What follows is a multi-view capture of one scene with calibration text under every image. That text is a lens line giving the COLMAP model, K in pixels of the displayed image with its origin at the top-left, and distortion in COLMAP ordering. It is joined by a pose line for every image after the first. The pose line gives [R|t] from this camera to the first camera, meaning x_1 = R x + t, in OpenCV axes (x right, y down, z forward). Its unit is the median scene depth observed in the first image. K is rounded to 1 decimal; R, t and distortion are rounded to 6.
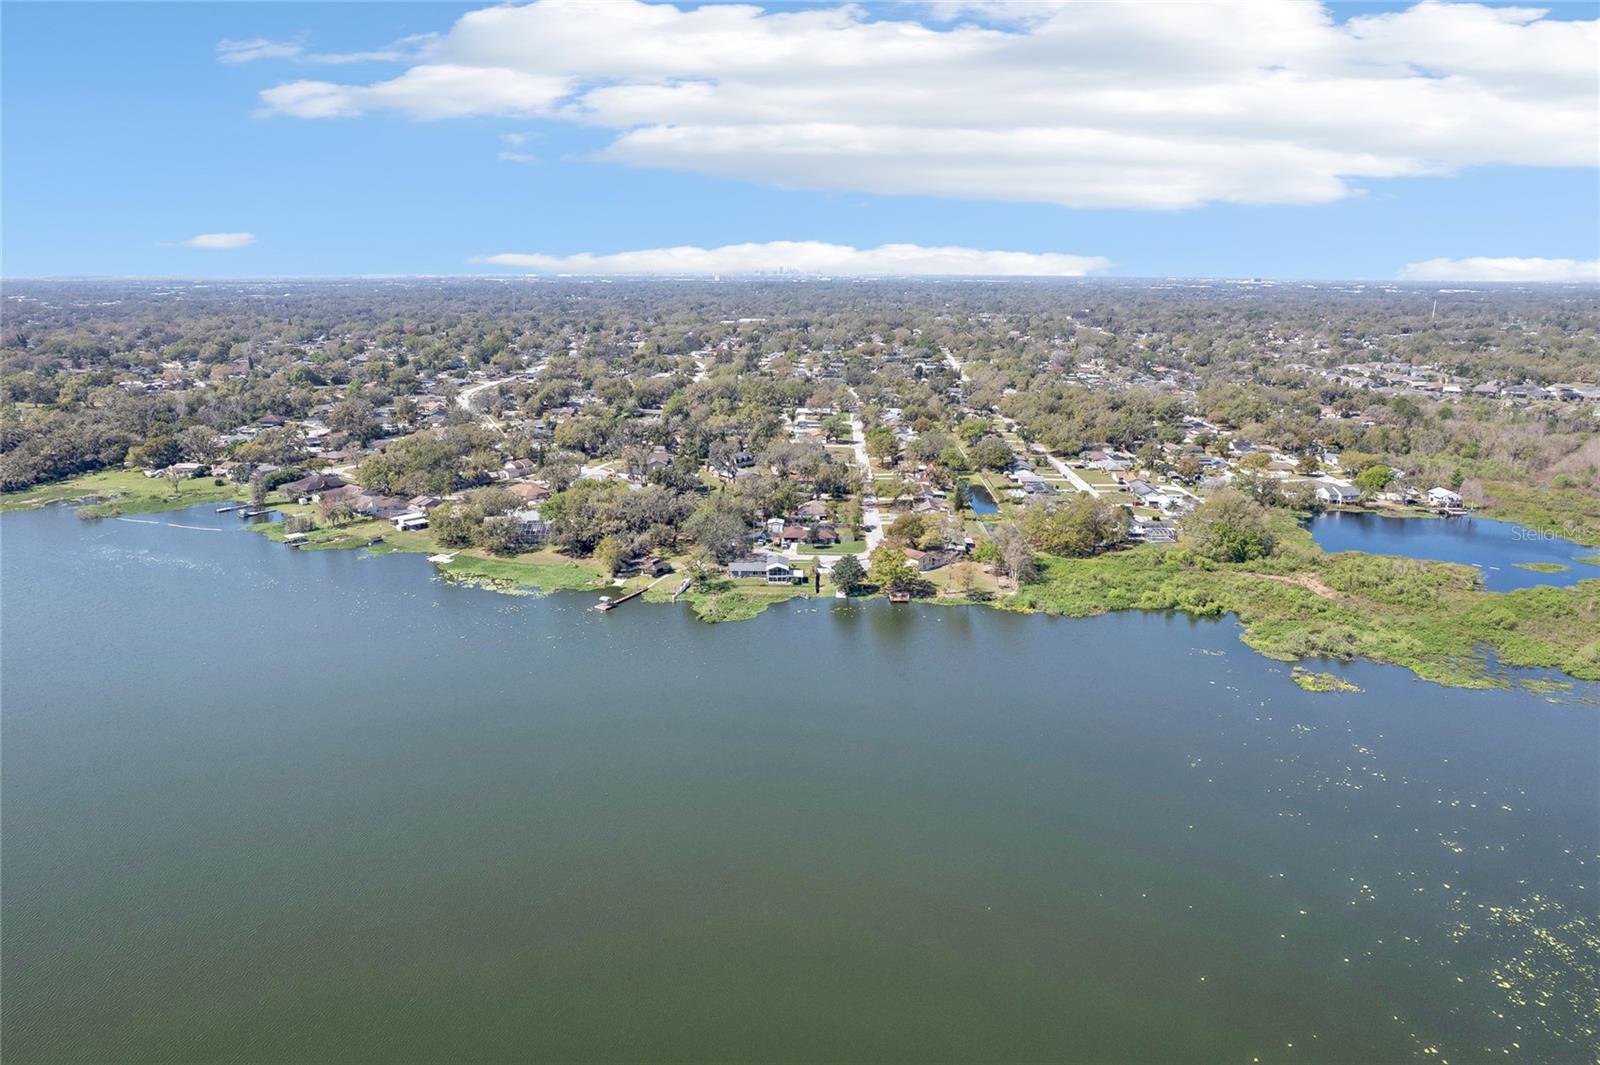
lens RADIAL K [[1080.8, 0, 805.1], [0, 1080.8, 533.5], [0, 0, 1]] dist [-0.066795, 0.044688]
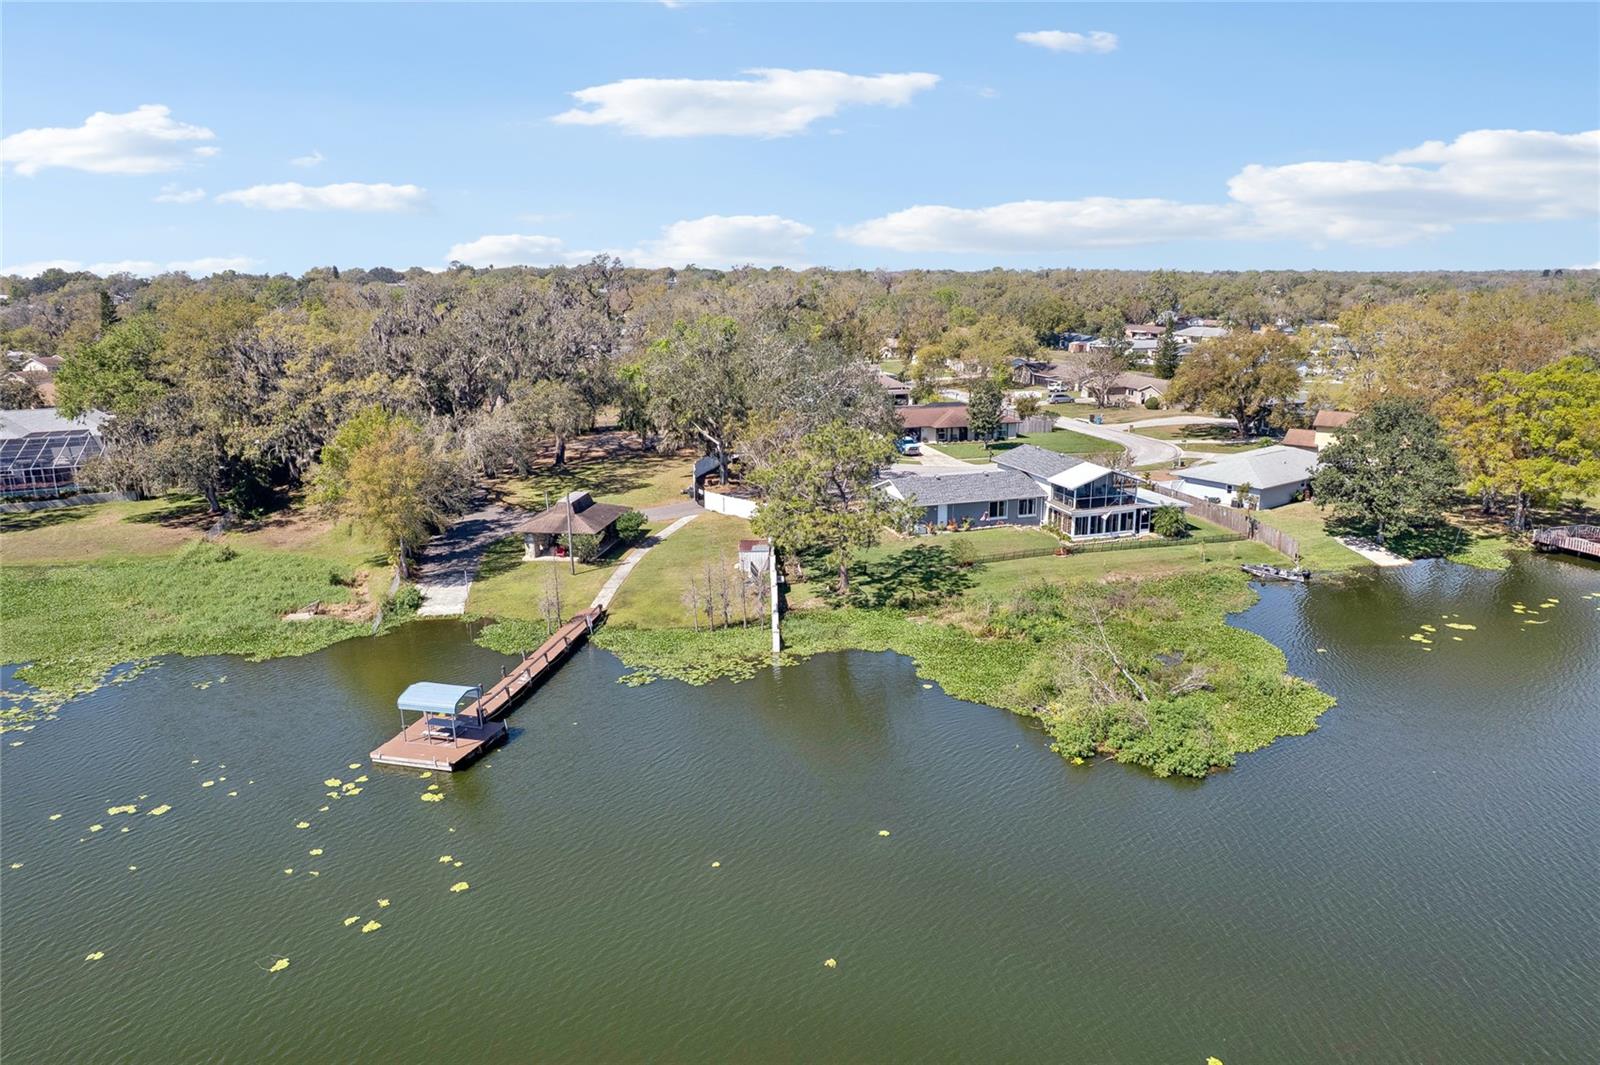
lens RADIAL K [[1065.7, 0, 800.0], [0, 1065.7, 532.5], [0, 0, 1]] dist [-0.061580, 0.044139]
pose [[0.954117, -0.083691, 0.287502, -0.137406], [0.086061, 0.996280, 0.004409, 0.030845], [-0.286801, 0.020536, 0.957770, 0.646494]]
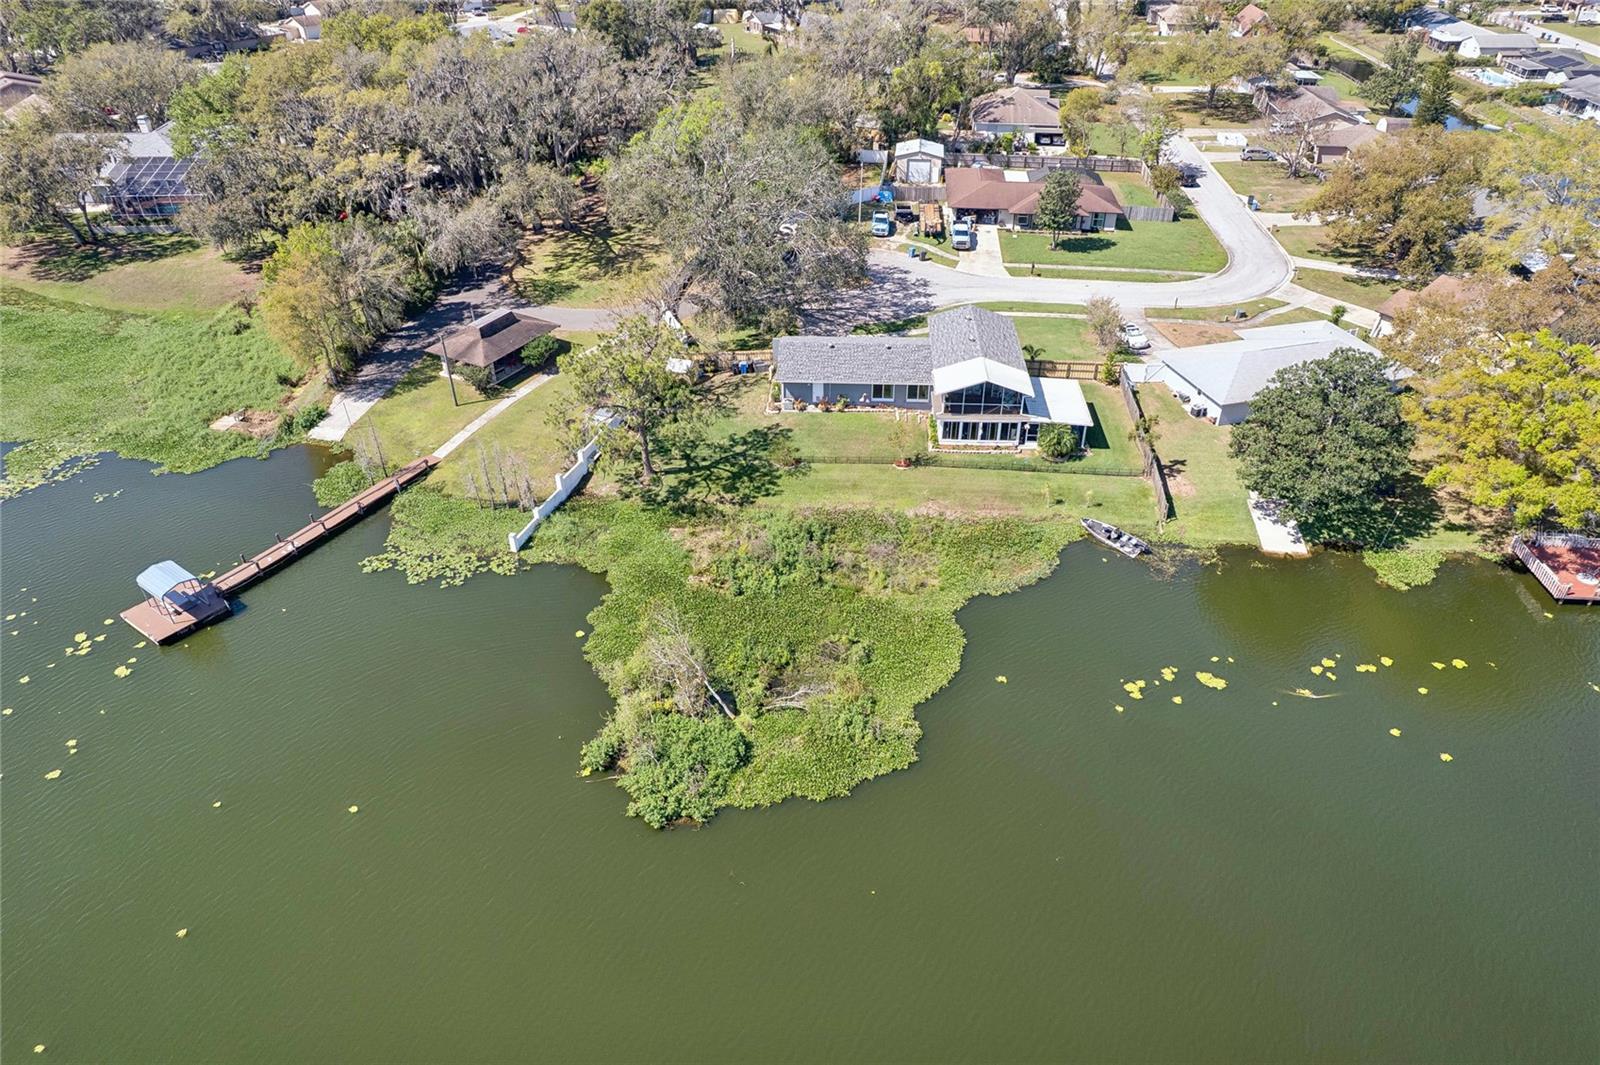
lens RADIAL K [[1050.0, 0, 800.0], [0, 1050.0, 532.5], [0, 0, 1]] dist [-0.067612, 0.056840]
pose [[0.998022, 0.029103, -0.055721, -0.042292], [-0.007476, 0.935039, 0.354465, -0.014277], [0.062418, -0.353347, 0.933408, 0.643532]]
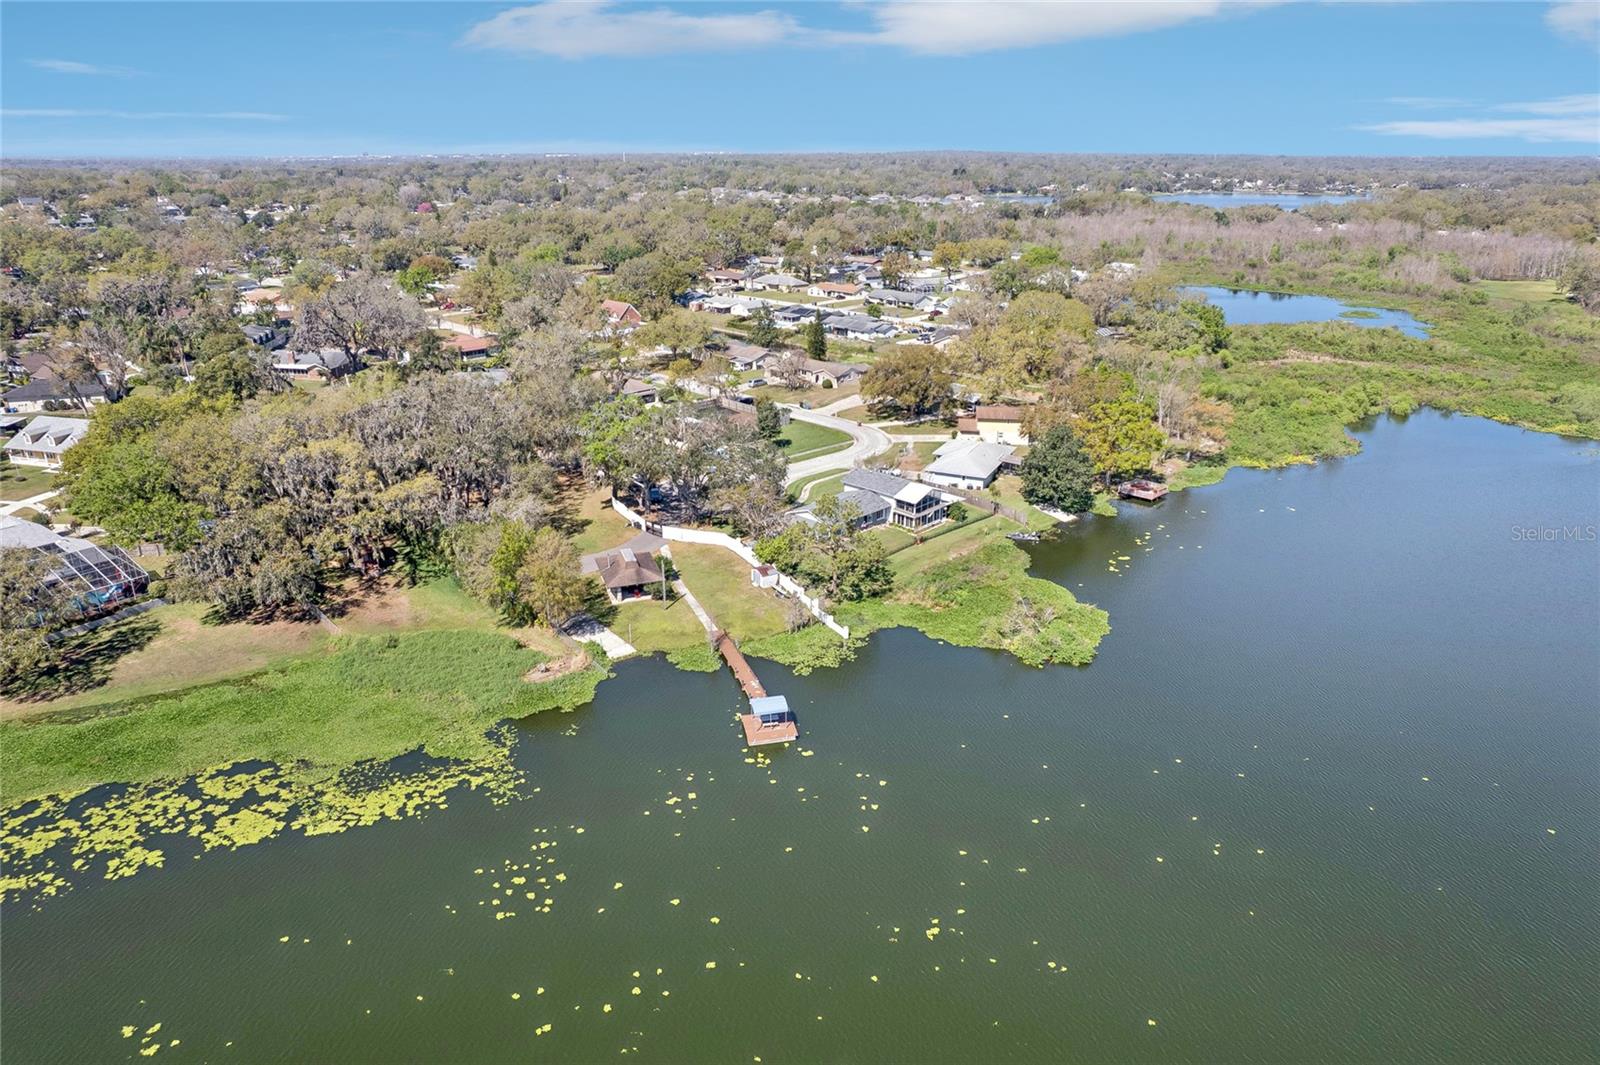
lens RADIAL K [[1067.6, 0, 799.7], [0, 1067.6, 479.0], [0, 0, 1]] dist [-0.045764, 0.003126]
pose [[0.702389, -0.218341, 0.677478, -0.288552], [0.176448, 0.975493, 0.131450, -0.031990], [-0.689576, 0.027211, 0.723702, 0.599644]]
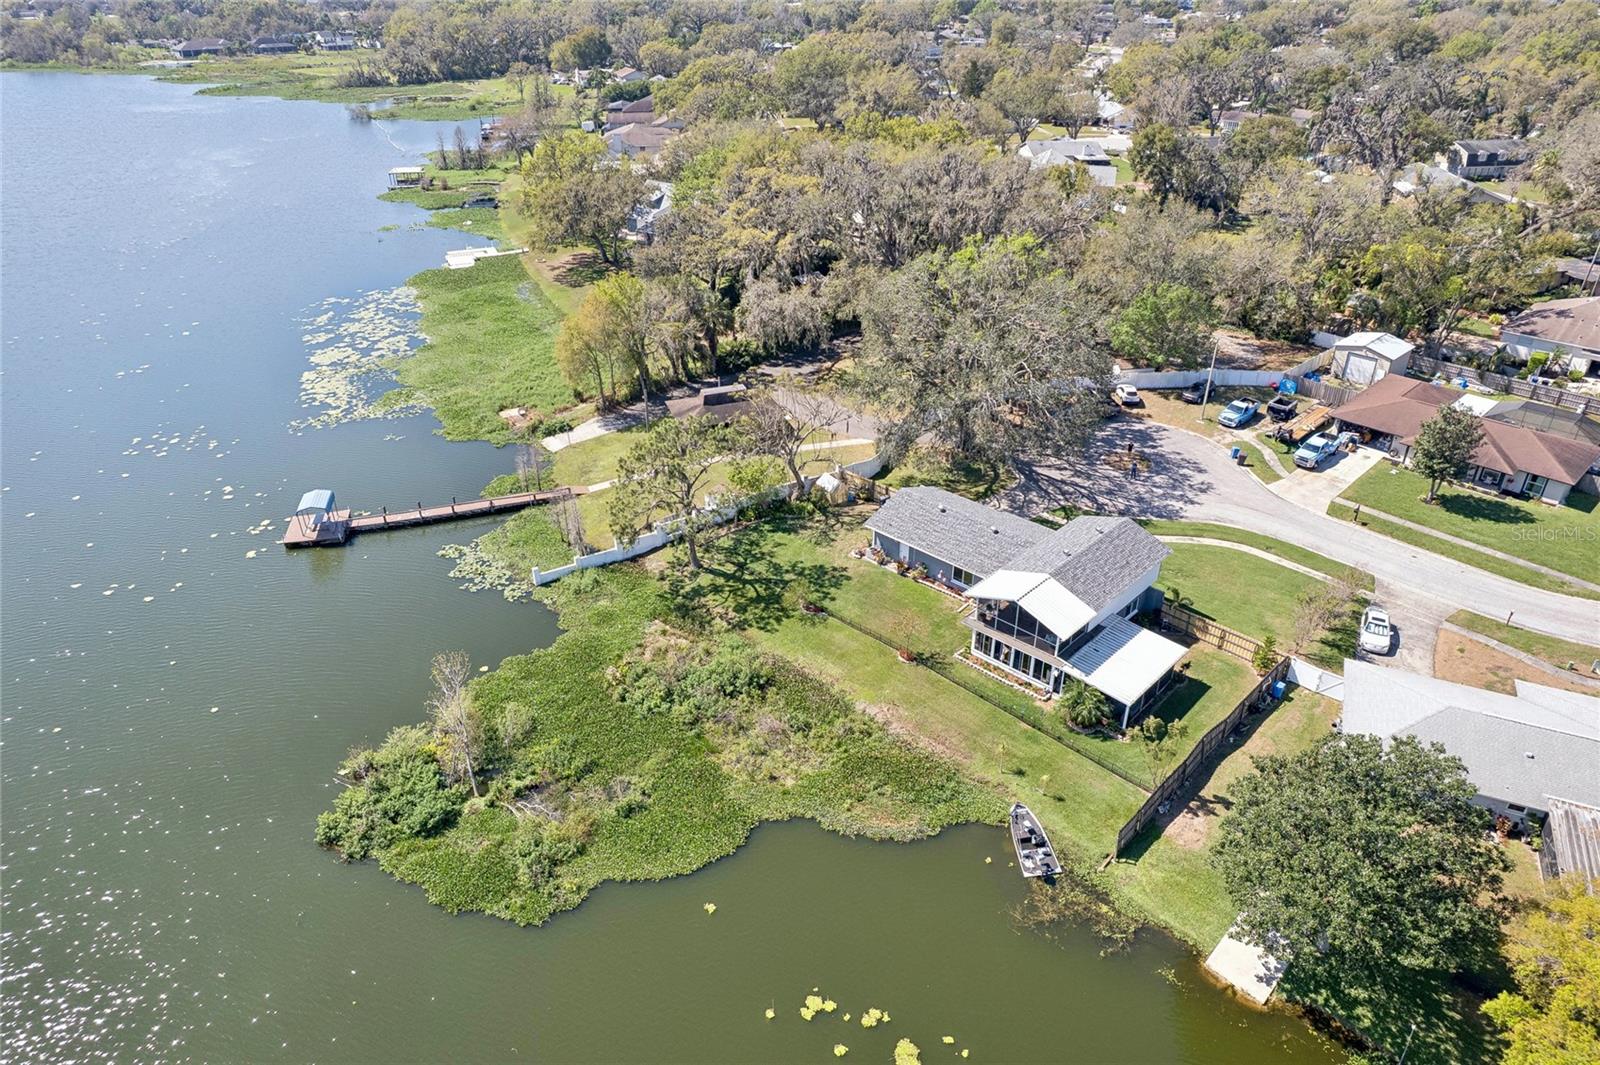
lens RADIAL K [[1050.0, 0, 800.0], [0, 1050.0, 532.5], [0, 0, 1]] dist [-0.067612, 0.056840]
pose [[0.714003, 0.337877, -0.613221, 0.045407], [-0.165063, 0.932396, 0.321547, -0.026741], [0.680408, -0.128366, 0.721504, 0.696849]]
